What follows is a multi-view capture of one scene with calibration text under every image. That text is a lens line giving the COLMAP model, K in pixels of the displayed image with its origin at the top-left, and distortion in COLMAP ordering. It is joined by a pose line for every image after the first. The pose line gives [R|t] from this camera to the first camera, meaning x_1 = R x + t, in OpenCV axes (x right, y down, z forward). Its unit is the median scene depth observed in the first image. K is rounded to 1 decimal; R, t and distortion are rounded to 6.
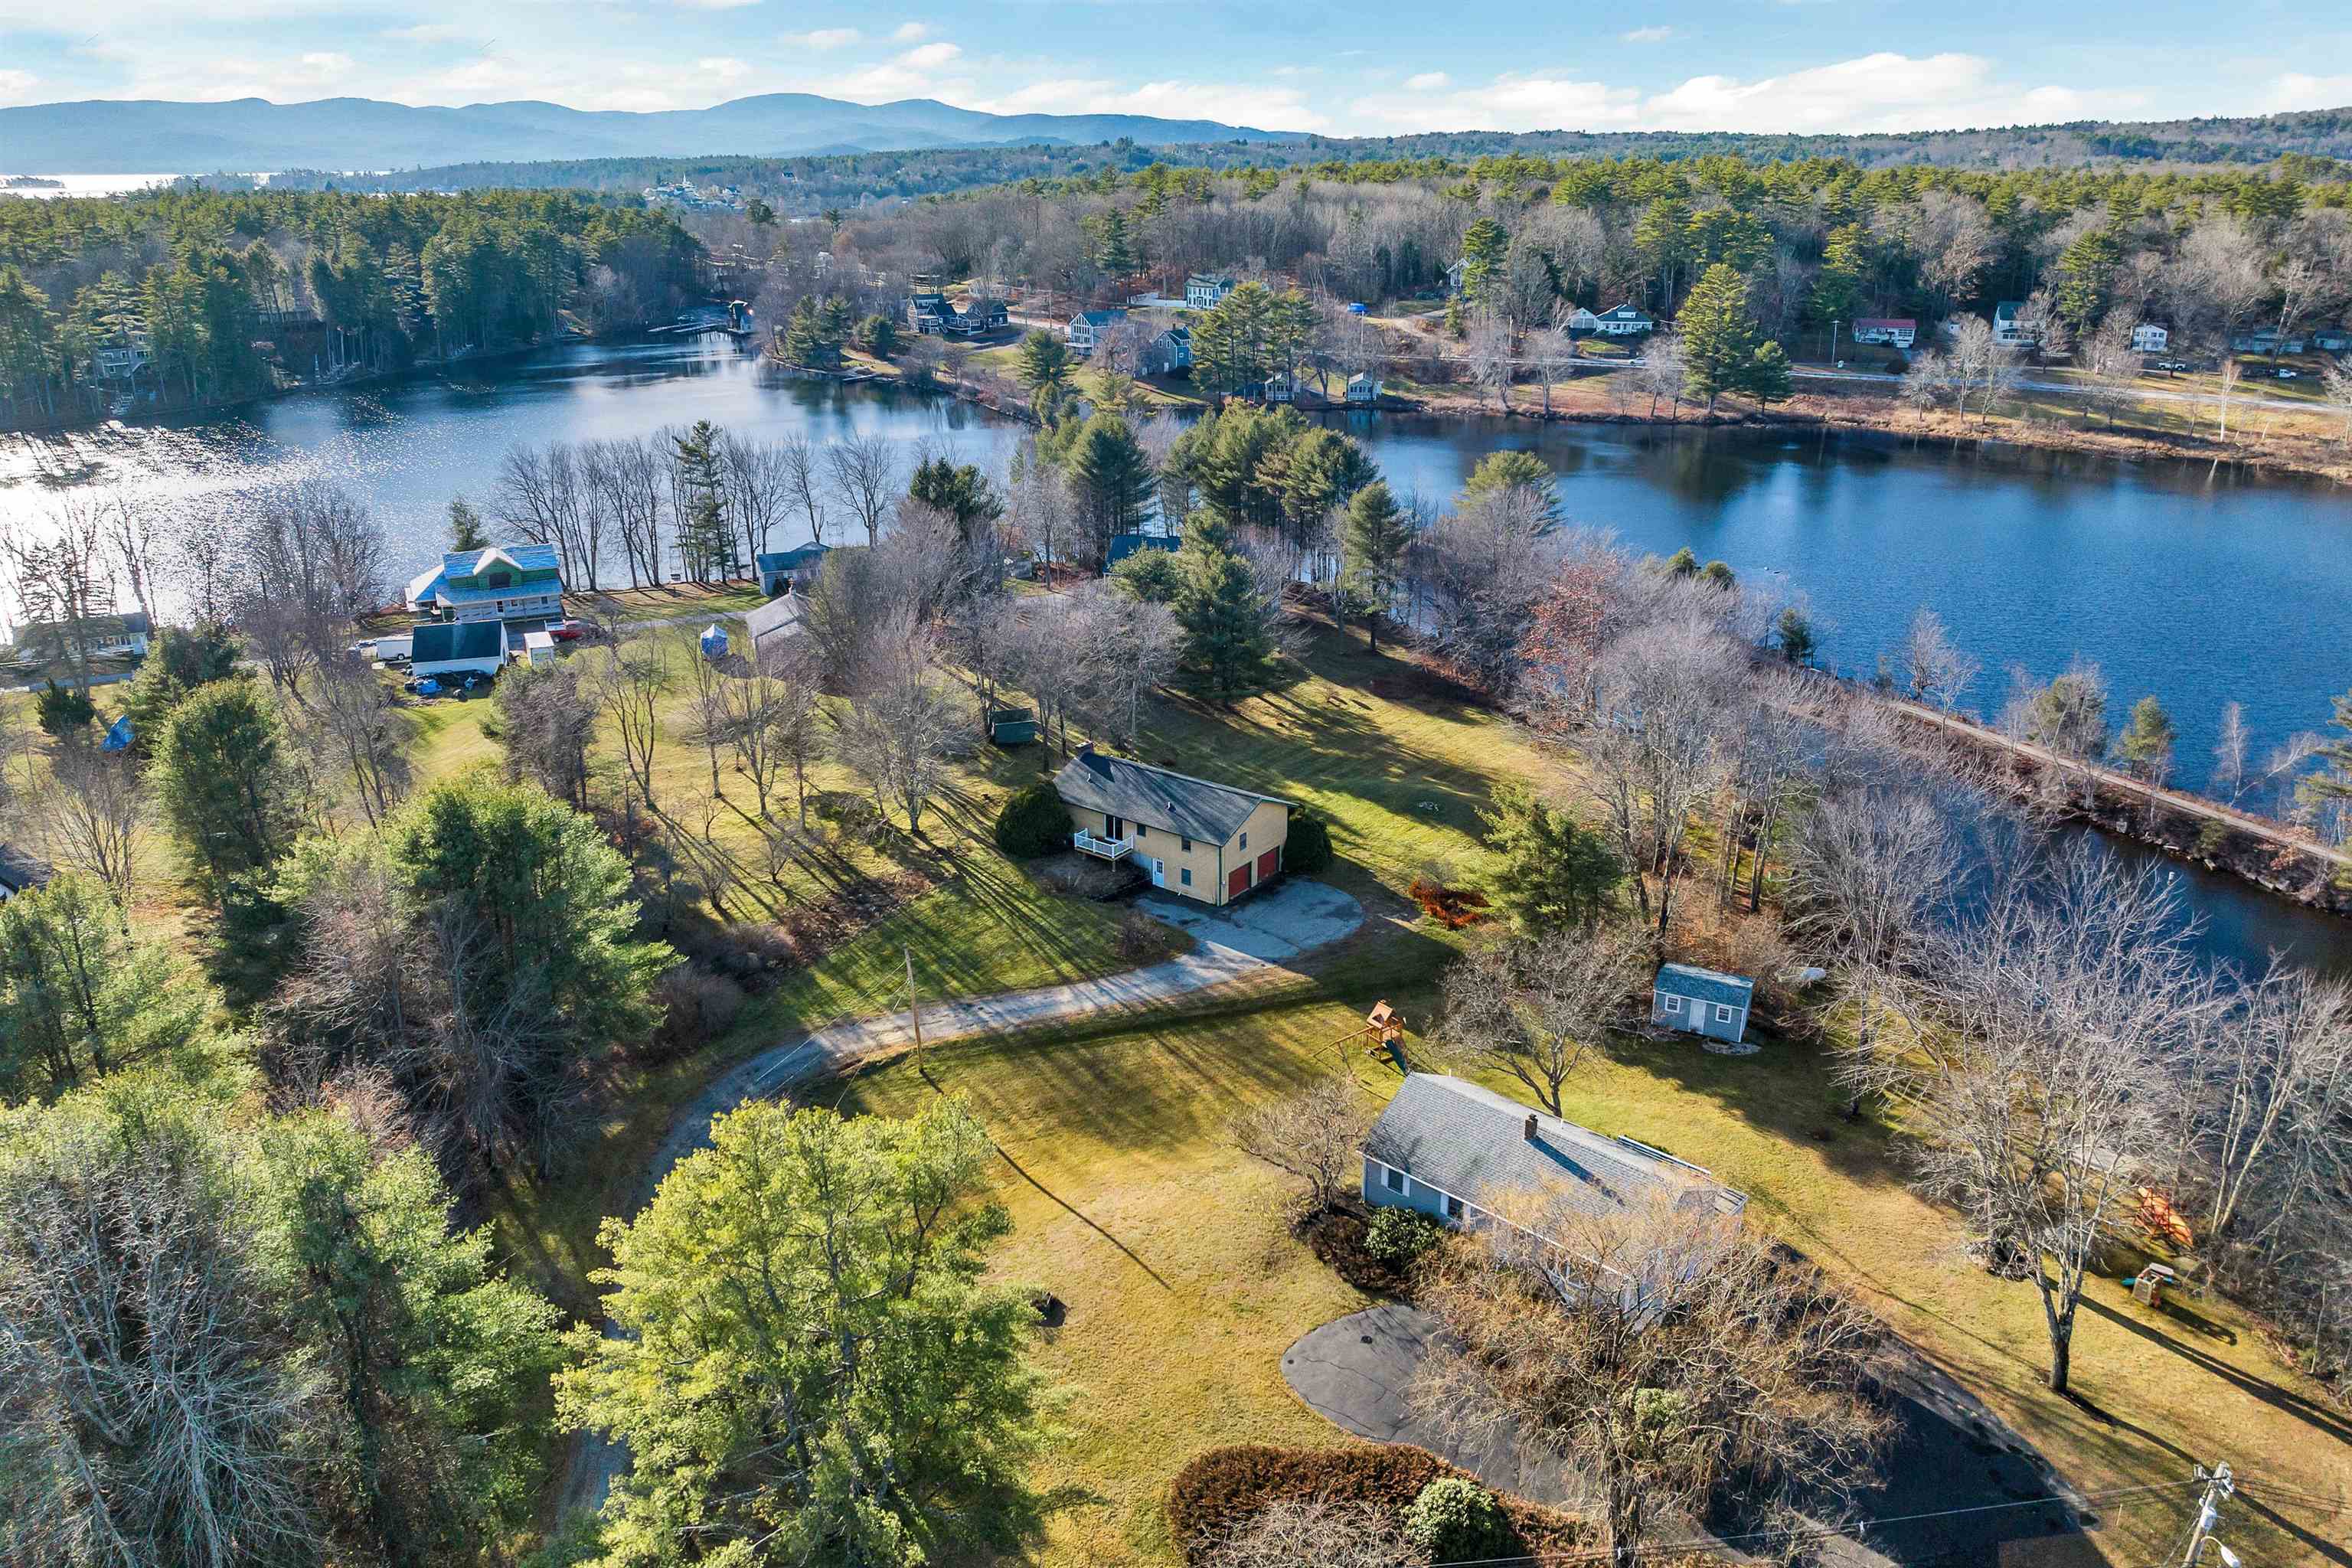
lens RADIAL K [[1685.0, 0, 1176.0], [0, 1685.0, 784.0], [0, 0, 1]] dist [-0.039879, 0.002742]
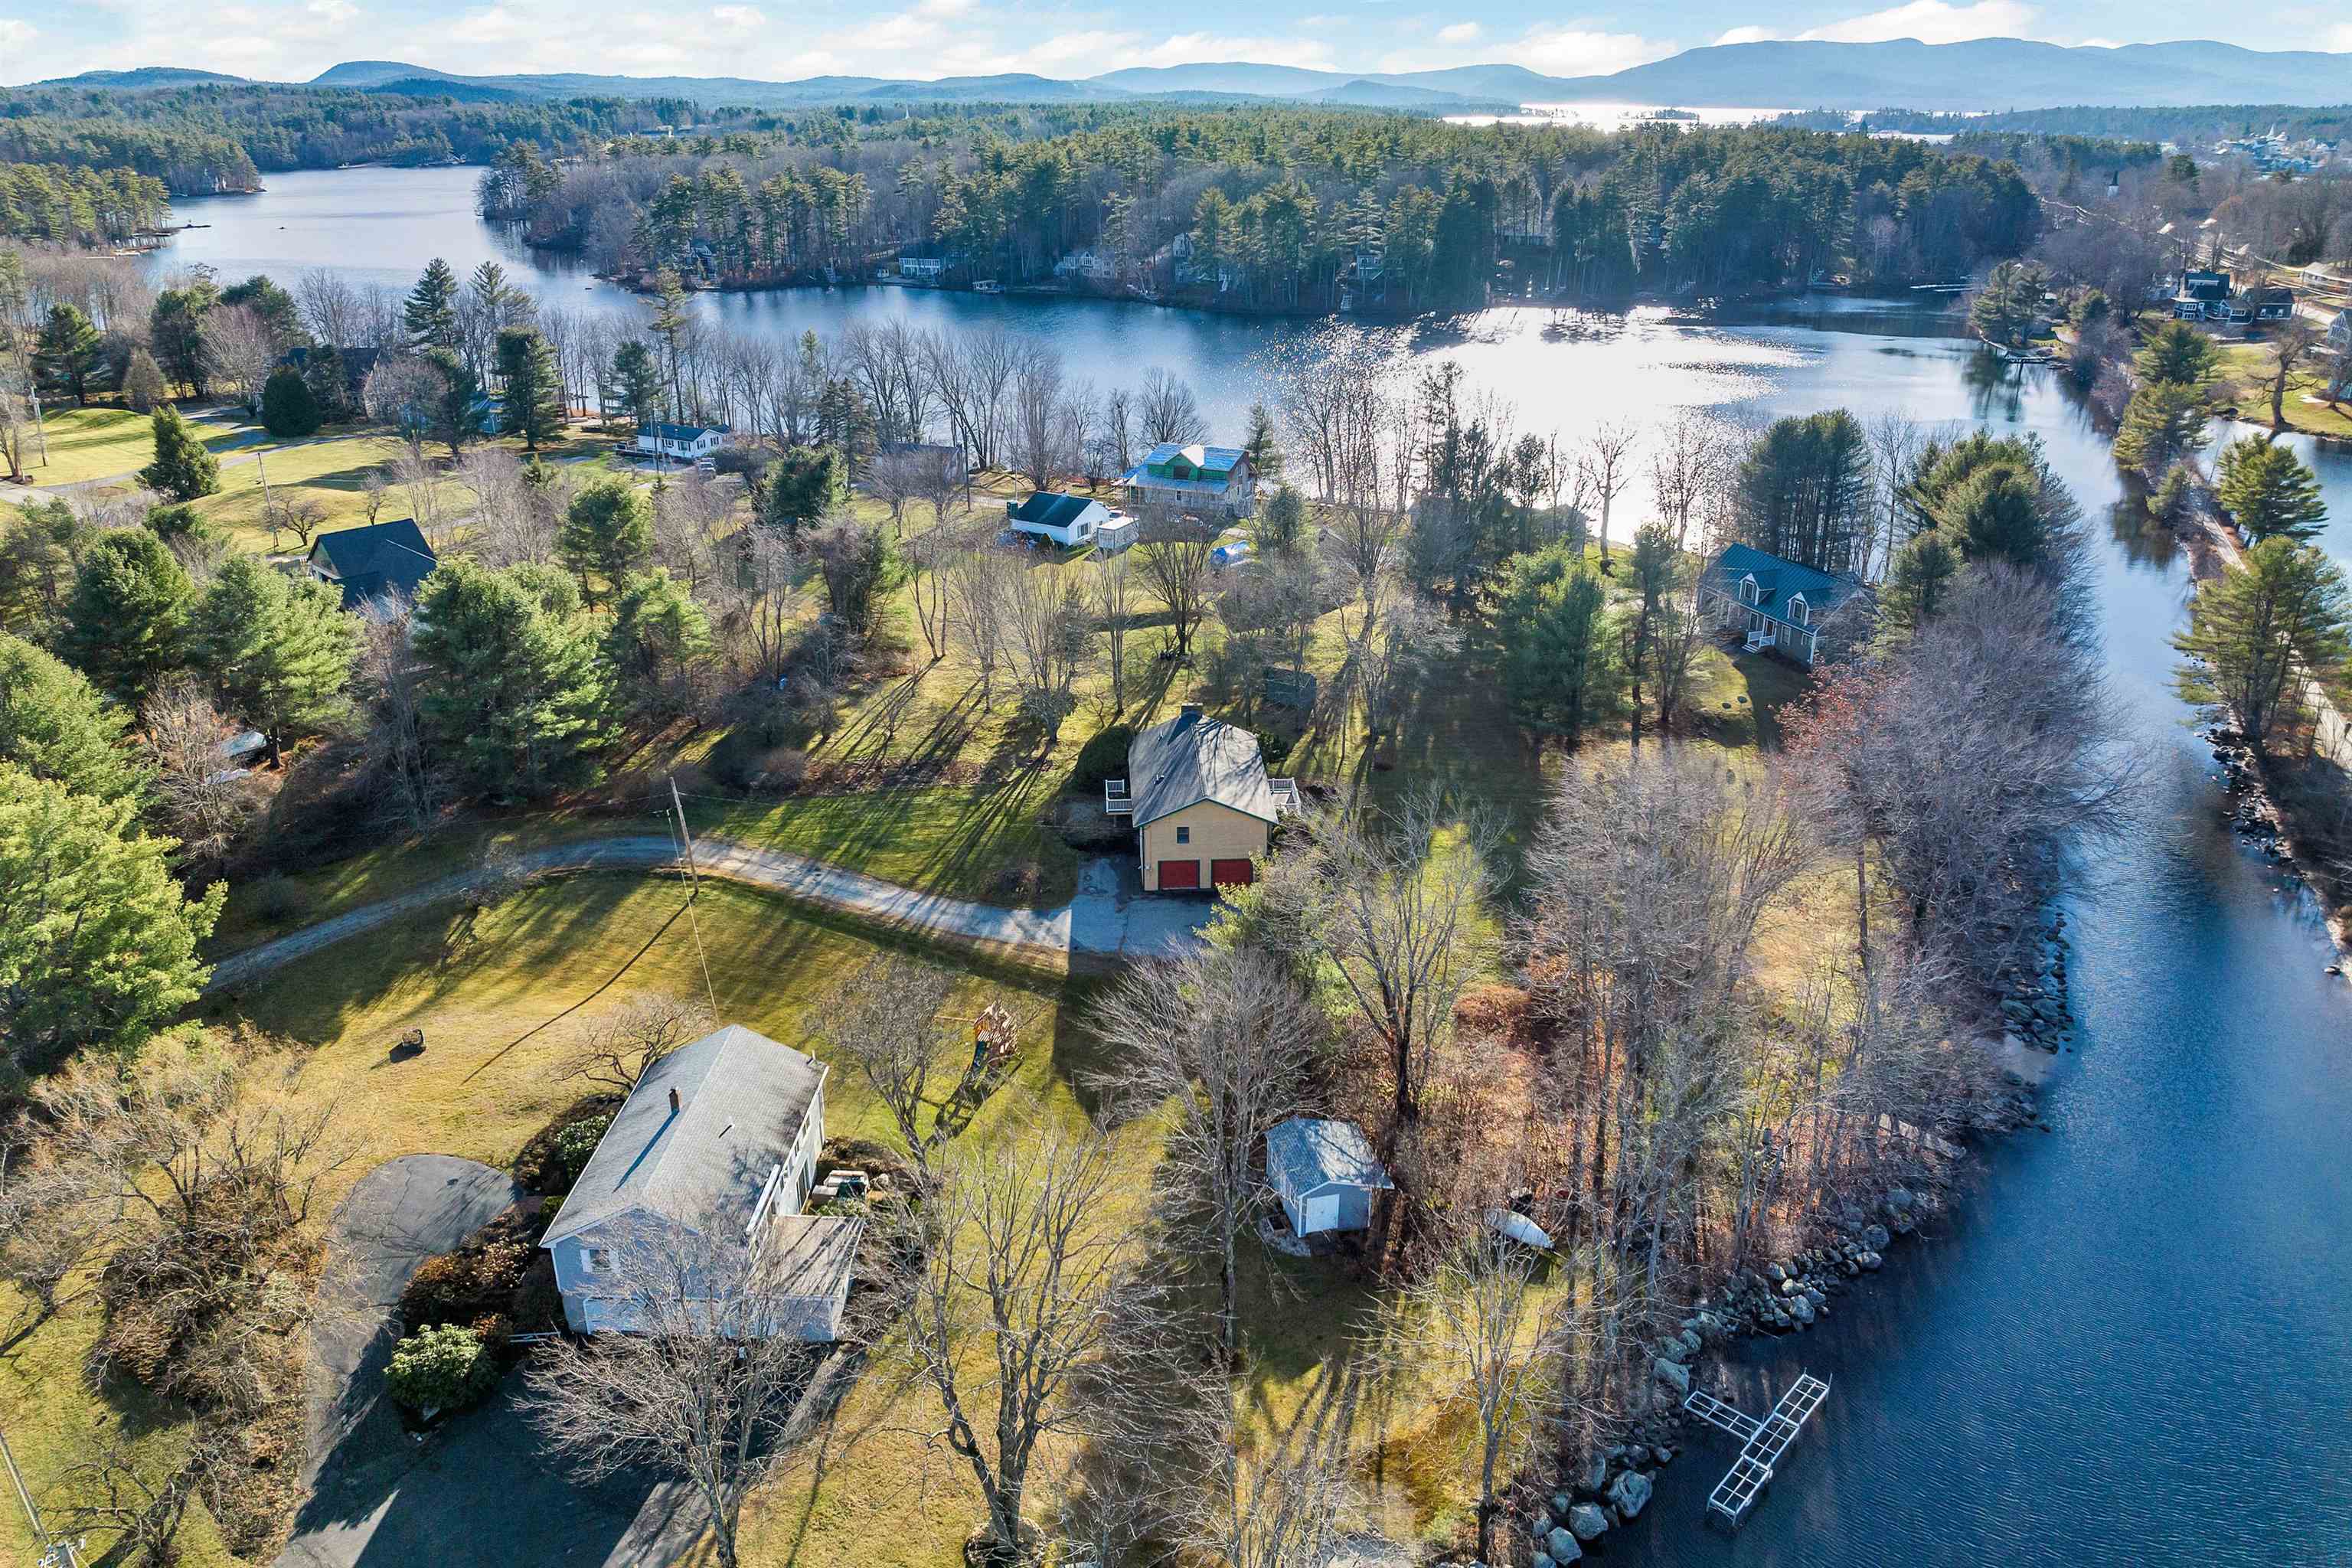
lens RADIAL K [[1685.0, 0, 1176.0], [0, 1685.0, 784.0], [0, 0, 1]] dist [-0.039879, 0.002742]
pose [[0.636529, 0.290797, -0.714330, 0.219947], [-0.268478, 0.951812, 0.148236, -0.041227], [0.723014, 0.097425, 0.683929, 0.109556]]
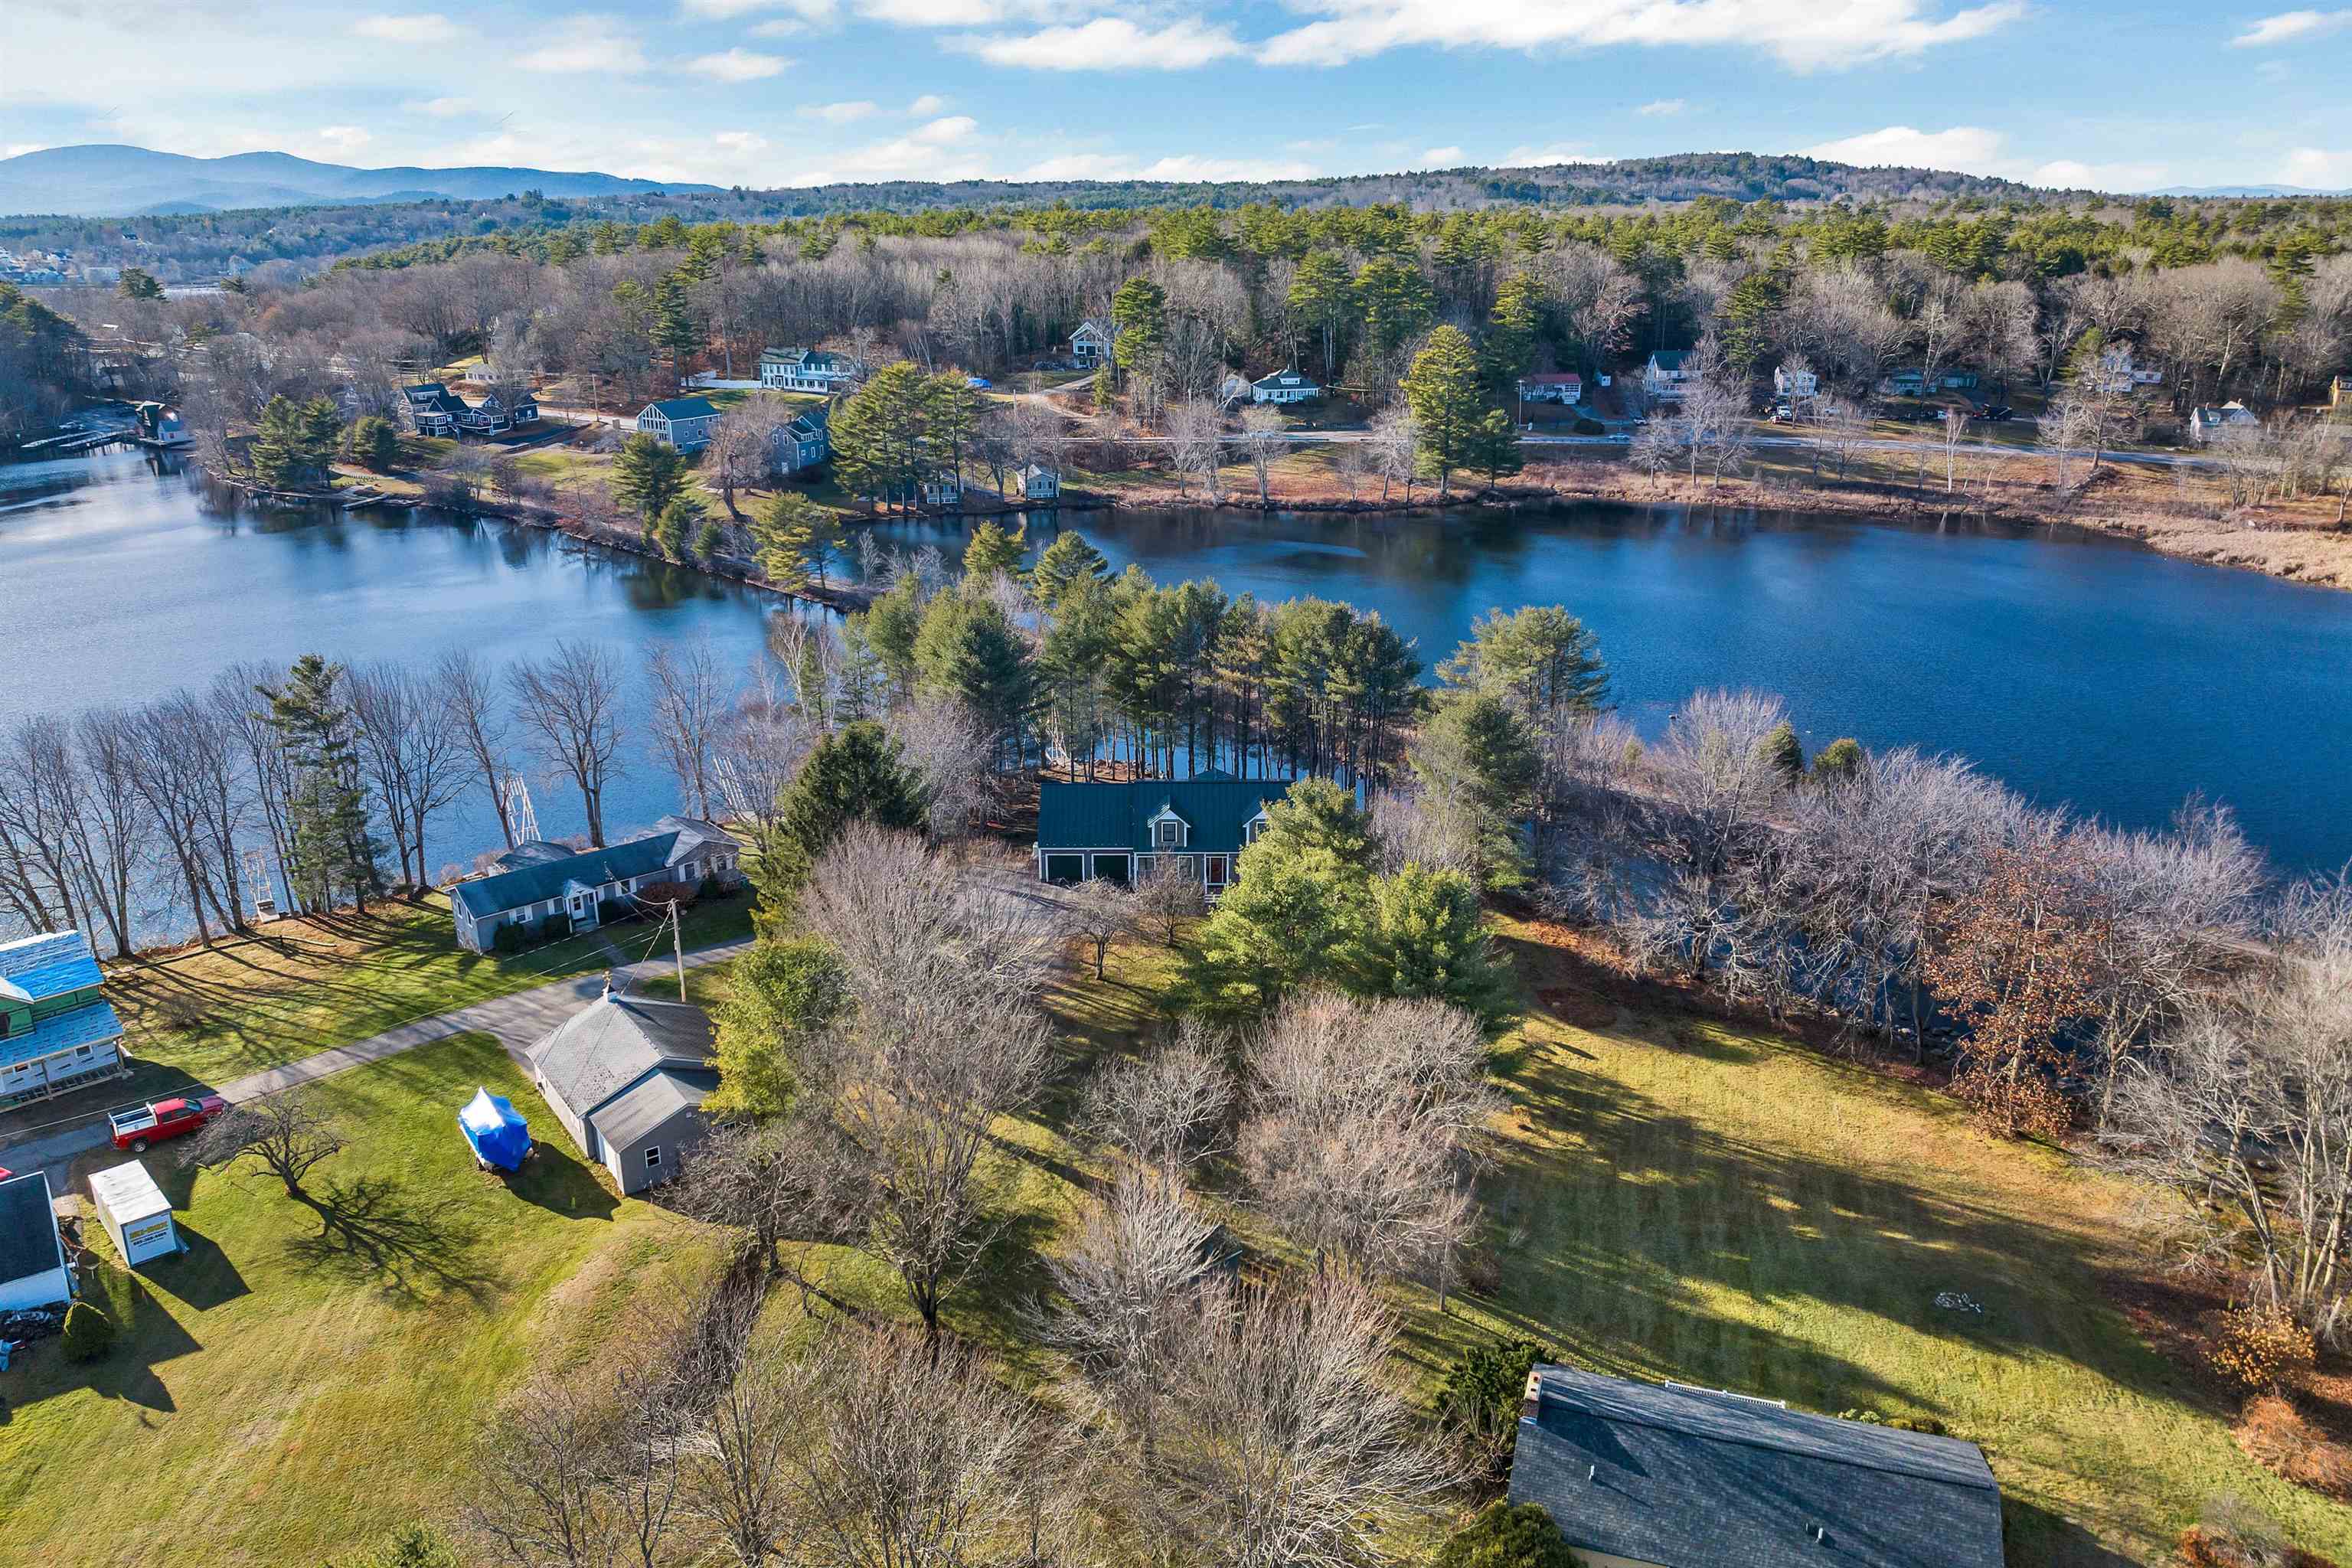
lens RADIAL K [[1685.0, 0, 1176.0], [0, 1685.0, 784.0], [0, 0, 1]] dist [-0.039879, 0.002742]
pose [[0.943756, -0.109355, 0.312034, -0.096610], [0.117752, 0.993010, -0.008136, -0.069649], [-0.308963, 0.044421, 0.950036, 0.185439]]
